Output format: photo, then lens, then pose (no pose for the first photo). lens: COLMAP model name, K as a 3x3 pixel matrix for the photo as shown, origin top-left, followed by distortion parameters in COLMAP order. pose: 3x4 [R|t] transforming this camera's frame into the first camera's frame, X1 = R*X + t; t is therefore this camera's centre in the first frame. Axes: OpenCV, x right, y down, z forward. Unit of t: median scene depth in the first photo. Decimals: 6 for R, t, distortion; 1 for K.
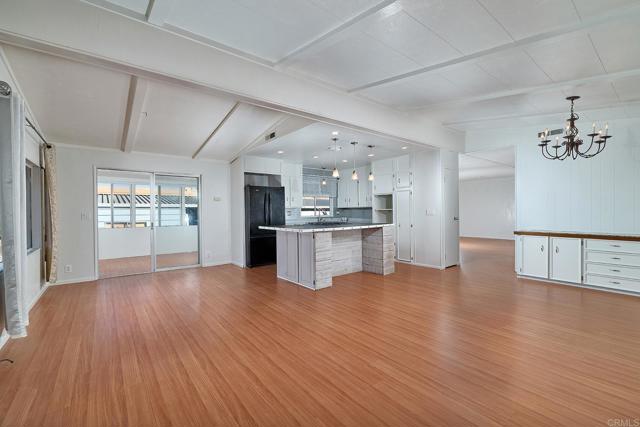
lens RADIAL K [[273.6, 0, 322.2], [0, 273.6, 212.0], [0, 0, 1]] dist [-0.000204, 0.000048]
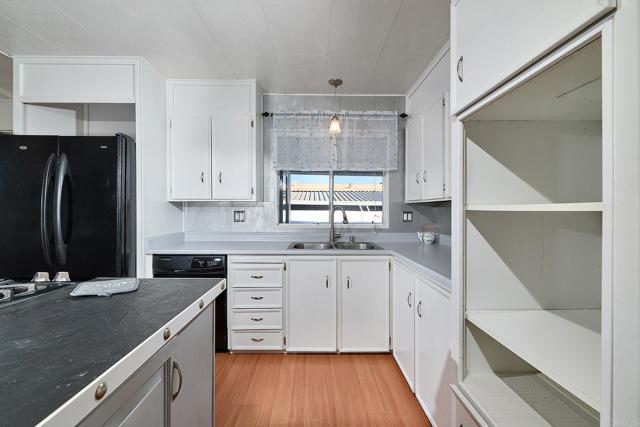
lens RADIAL K [[269.4, 0, 318.6], [0, 269.4, 210.4], [0, 0, 1]] dist [-0.000231, -0.000074]
pose [[0.791692, 0.008815, -0.610857, 0.187870], [-0.010039, 0.999949, 0.001419, -0.004307], [0.610838, 0.005009, 0.791740, 0.731040]]
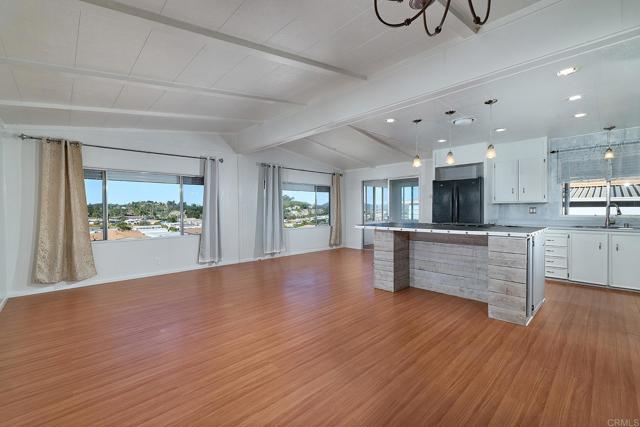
lens RADIAL K [[269.4, 0, 318.6], [0, 269.4, 210.4], [0, 0, 1]] dist [-0.000231, -0.000074]
pose [[0.071728, 0.015446, -0.997305, 0.500524], [0.002798, 0.999873, 0.015687, -0.007152], [0.997420, -0.003916, 0.071676, 0.382775]]
